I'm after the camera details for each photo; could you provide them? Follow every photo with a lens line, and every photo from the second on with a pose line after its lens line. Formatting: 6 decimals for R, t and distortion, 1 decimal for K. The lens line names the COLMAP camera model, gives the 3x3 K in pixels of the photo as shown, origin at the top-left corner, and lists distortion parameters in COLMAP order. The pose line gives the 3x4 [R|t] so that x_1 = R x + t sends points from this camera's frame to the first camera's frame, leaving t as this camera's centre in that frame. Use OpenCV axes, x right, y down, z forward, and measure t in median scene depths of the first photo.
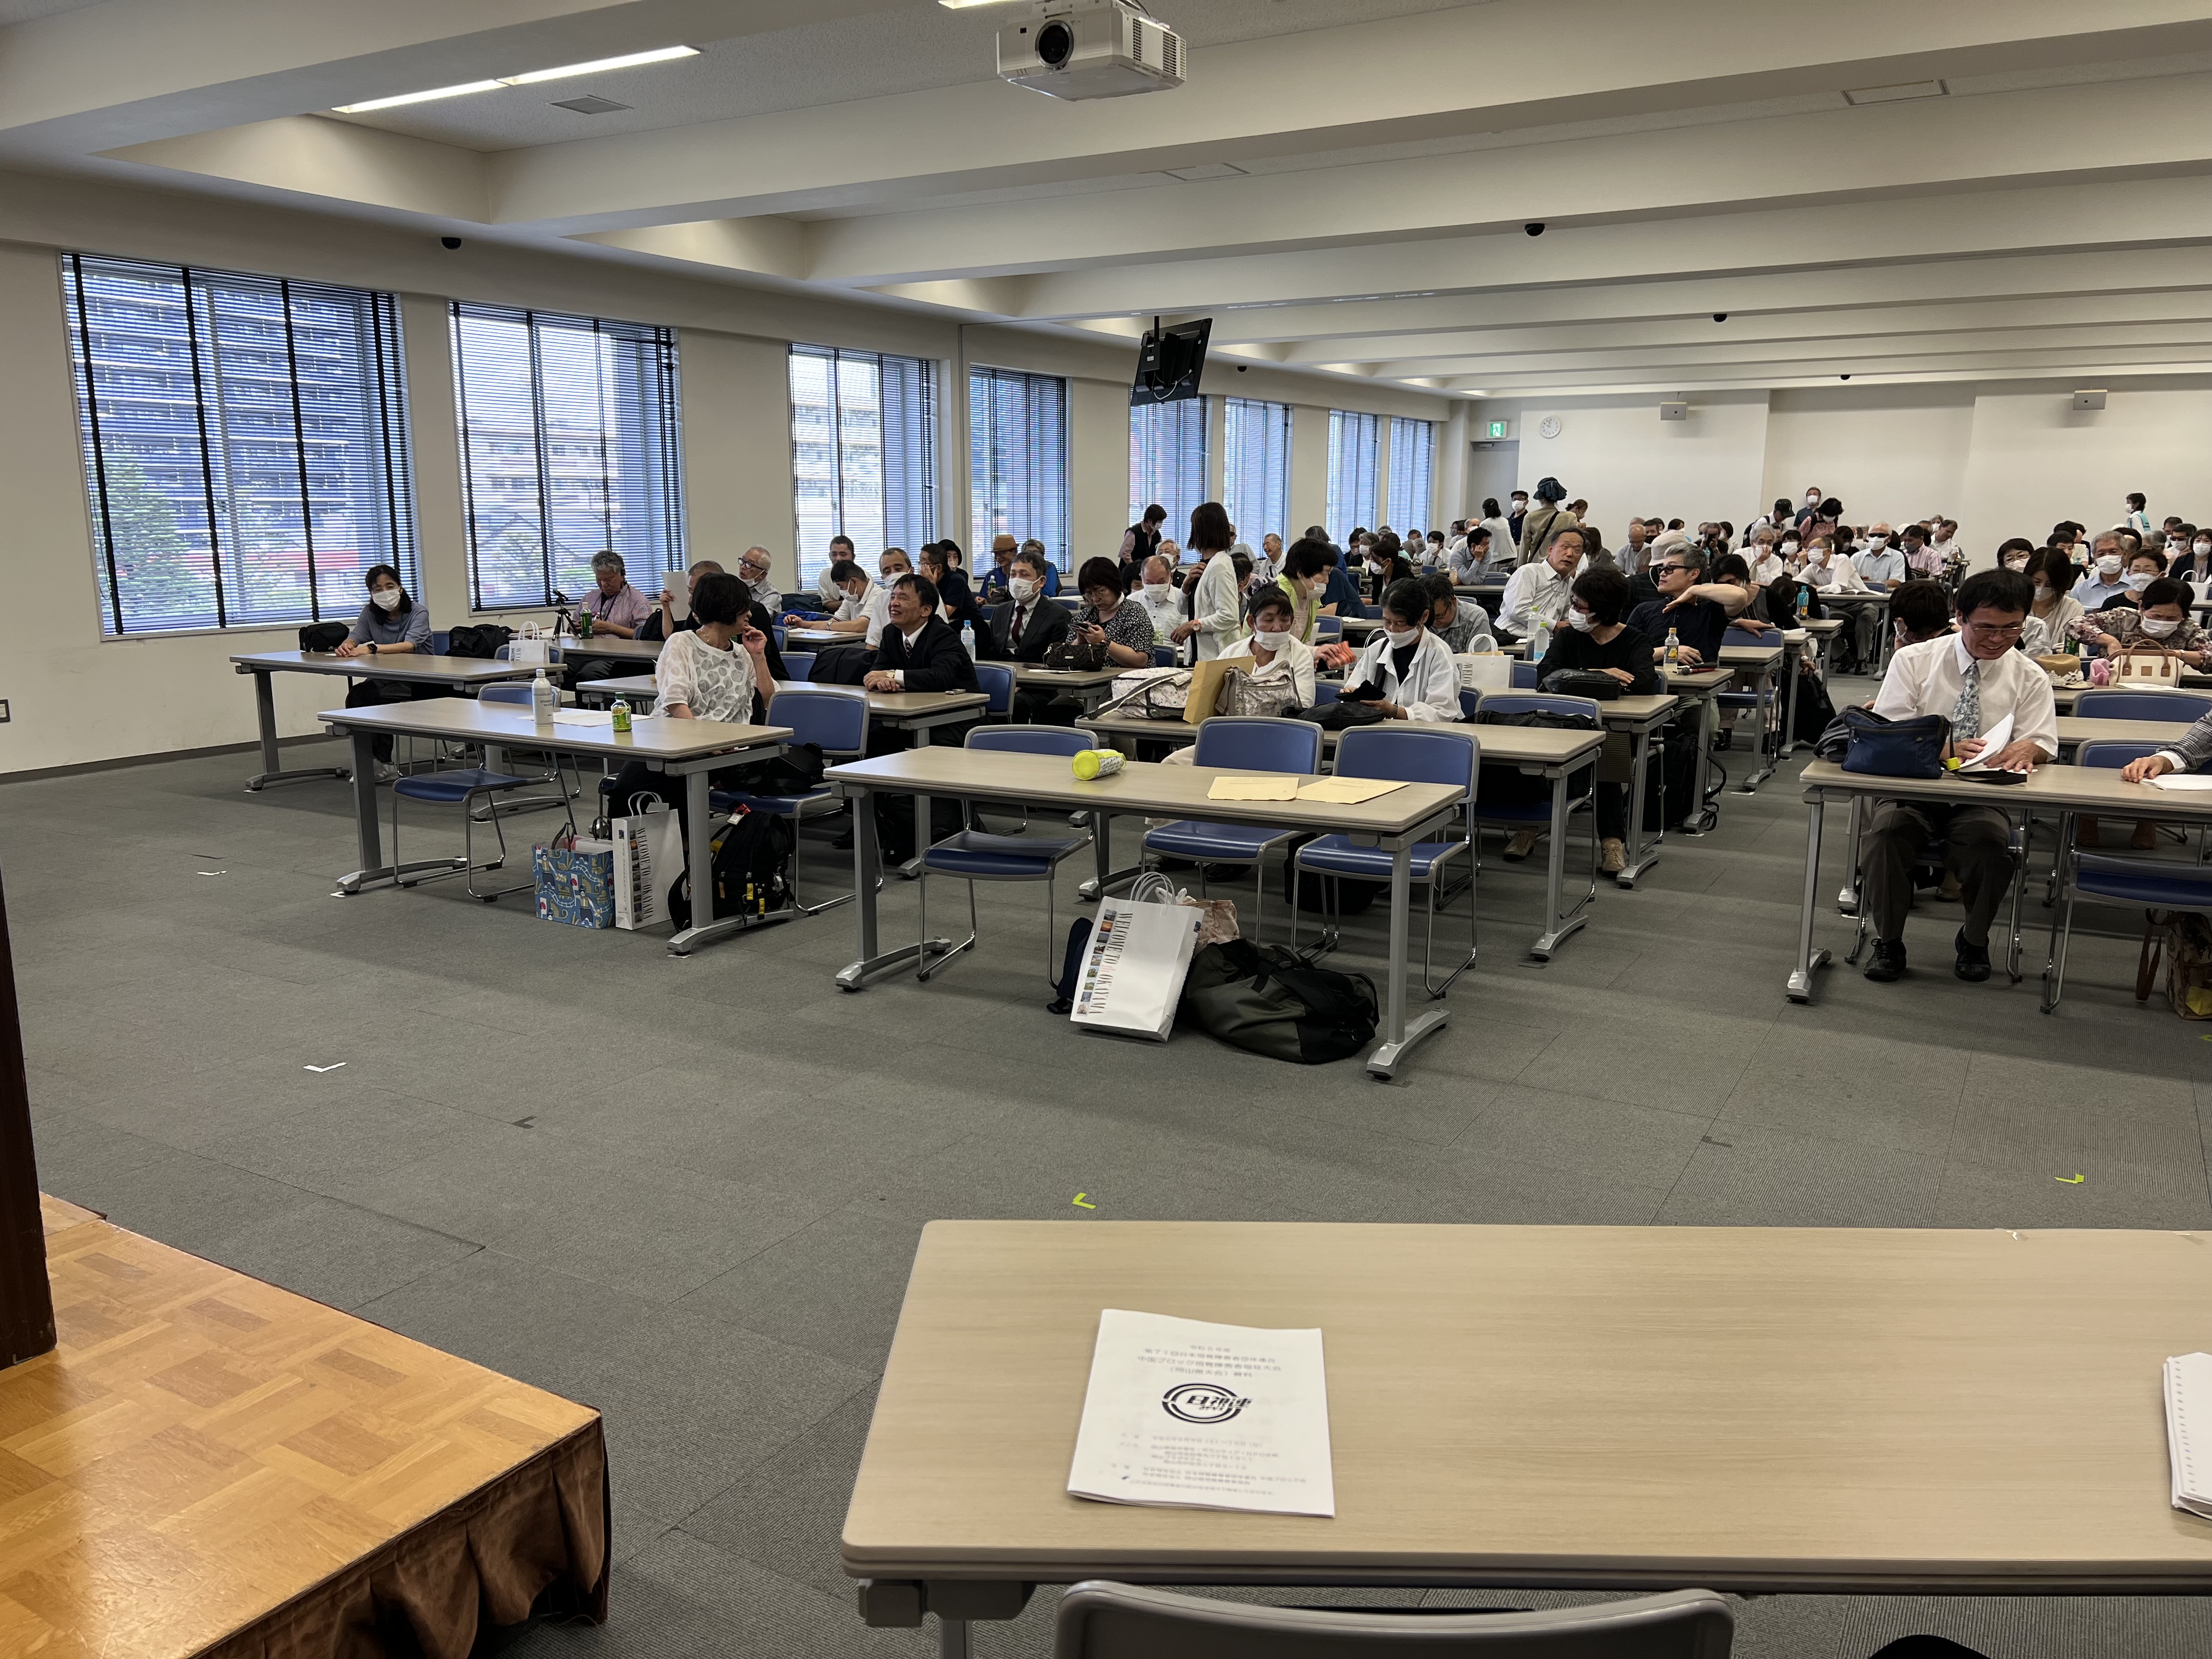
lens RADIAL K [[1661.0, 0, 1092.9], [0, 1661.0, 823.9], [0, 0, 1]] dist [0.050554, -0.043707]
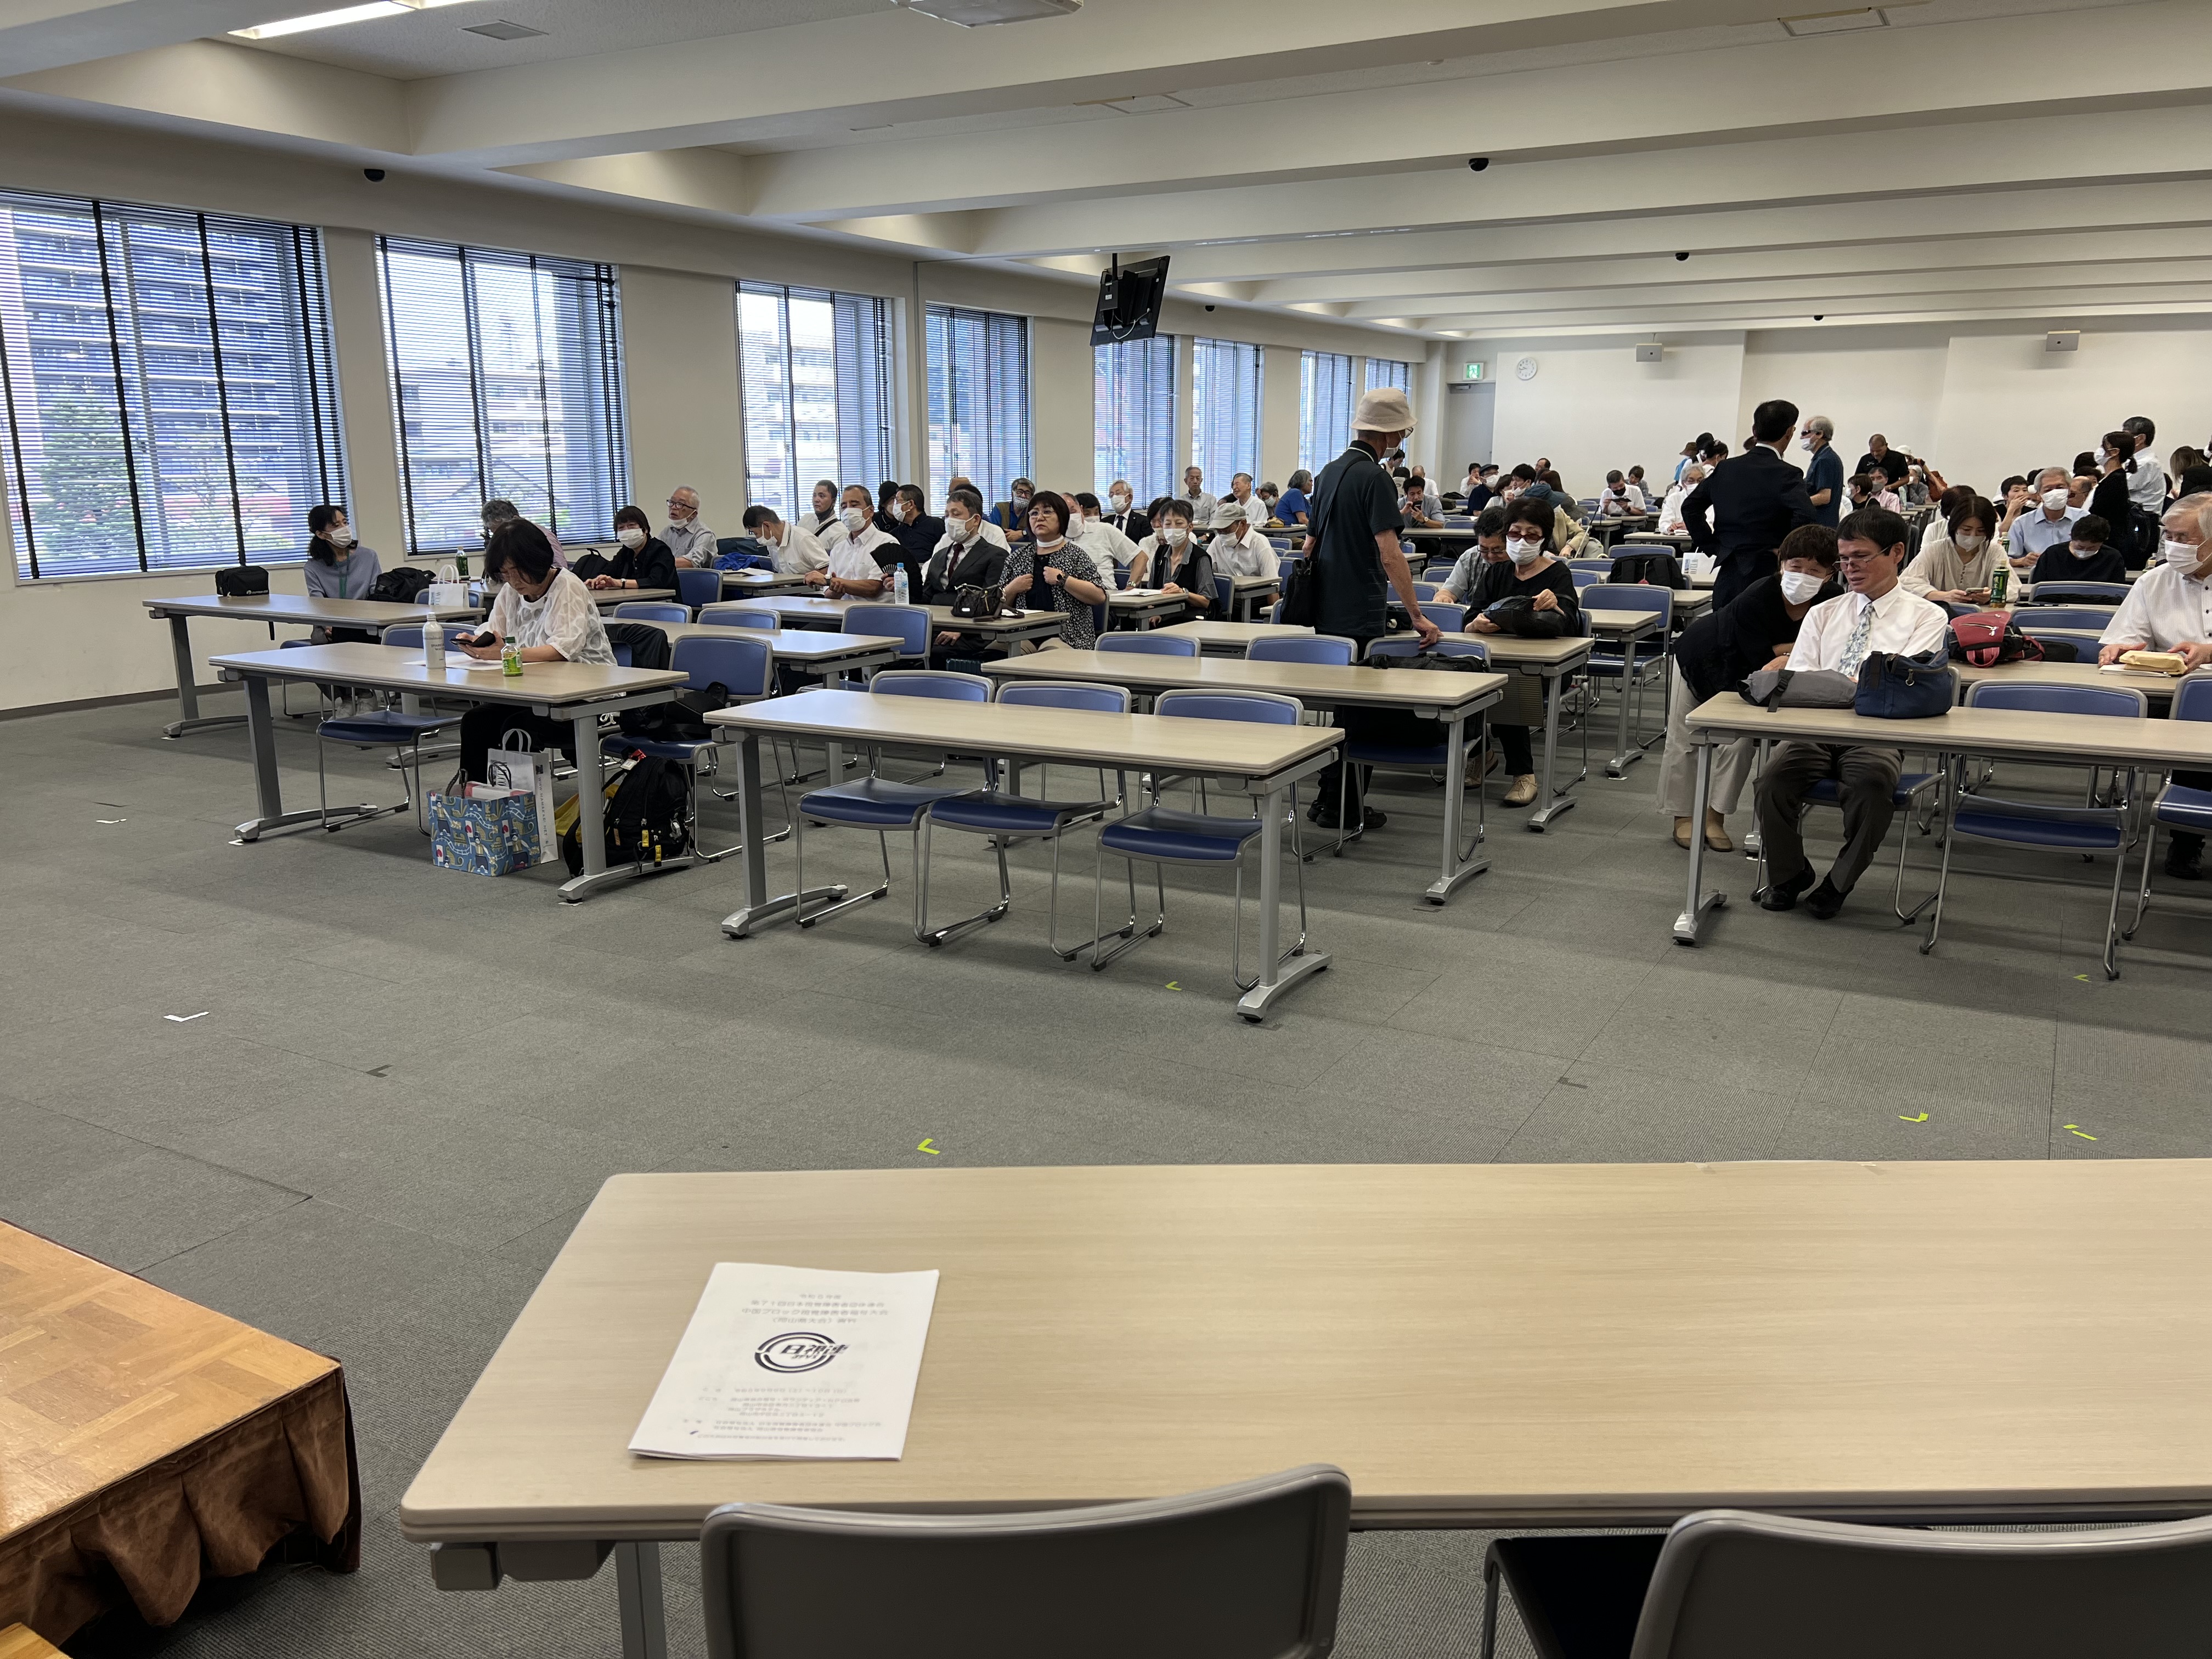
lens RADIAL K [[1661.0, 0, 1108.5], [0, 1661.0, 834.4], [0, 0, 1]] dist [0.050554, -0.043707]
pose [[0.999896, -0.003603, 0.013974, 0.053651], [0.003068, 0.999270, 0.038080, 0.001471], [-0.014101, -0.038033, 0.999177, 0.006556]]
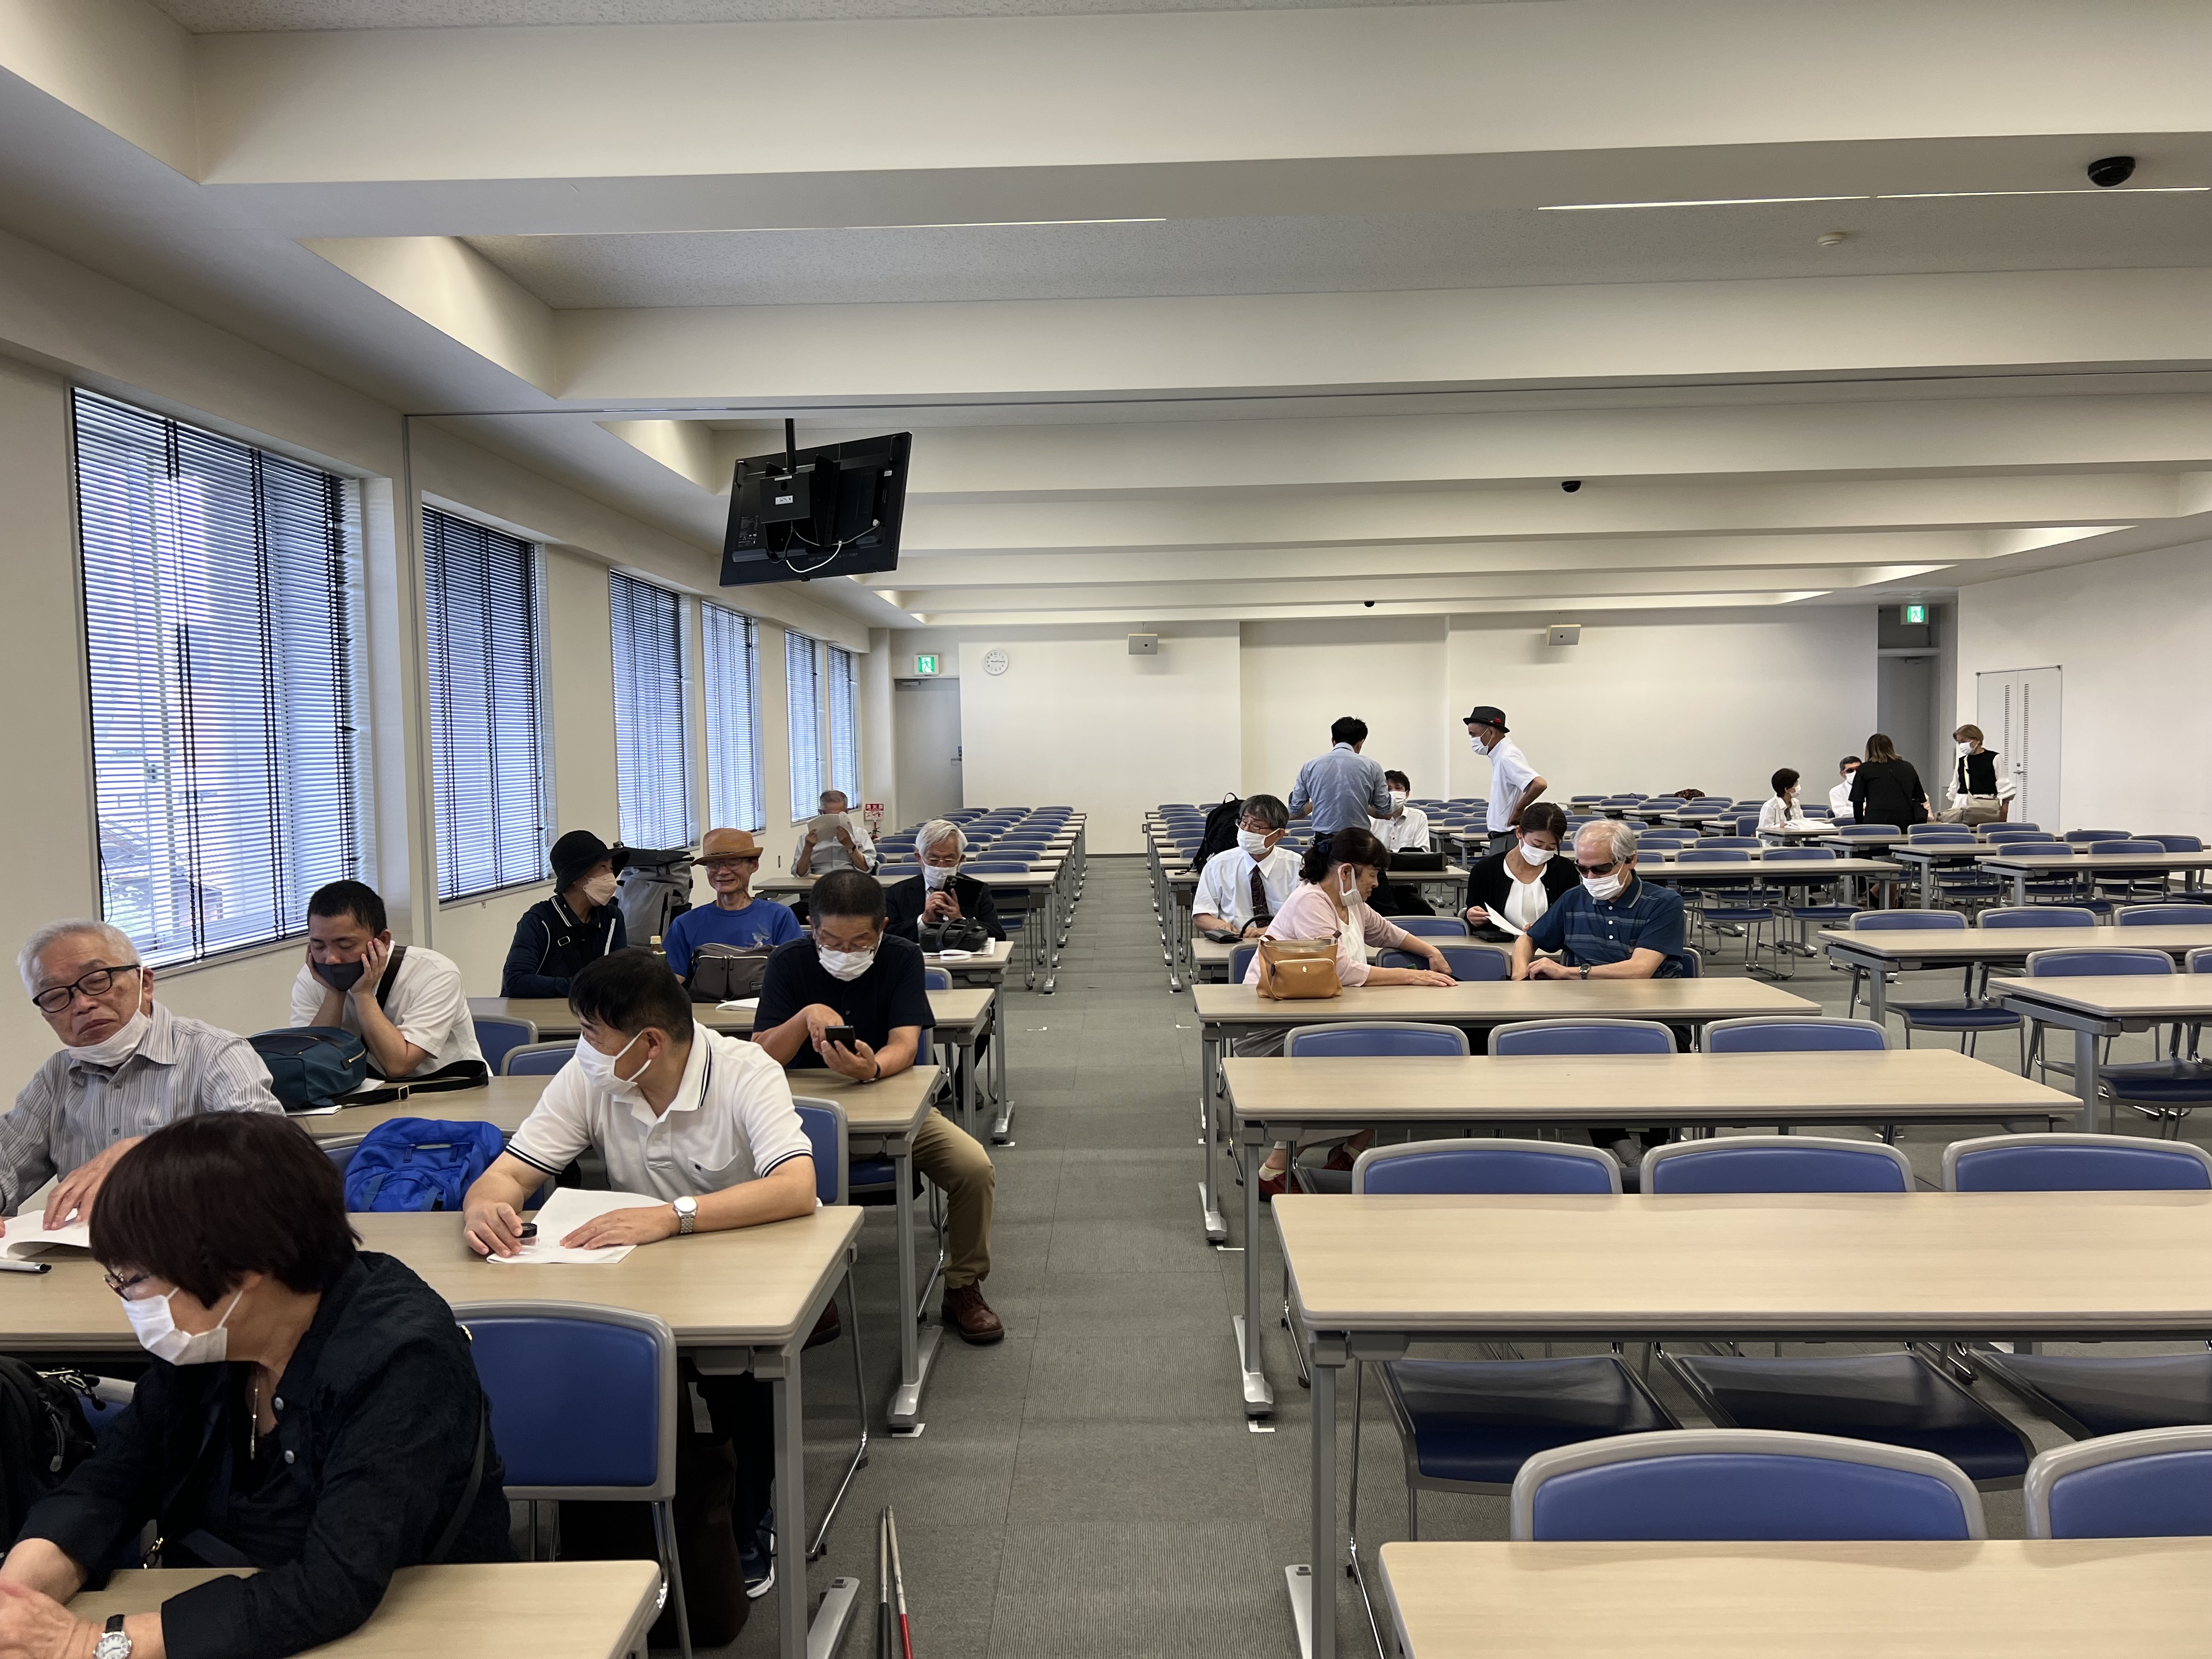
lens RADIAL K [[1661.0, 0, 1085.3], [0, 1661.0, 849.8], [0, 0, 1]] dist [0.050554, -0.043707]
pose [[0.880504, -0.045268, 0.471872, -0.401542], [0.107616, 0.988528, -0.105976, -0.260087], [-0.461661, 0.144093, 0.875275, 1.340607]]
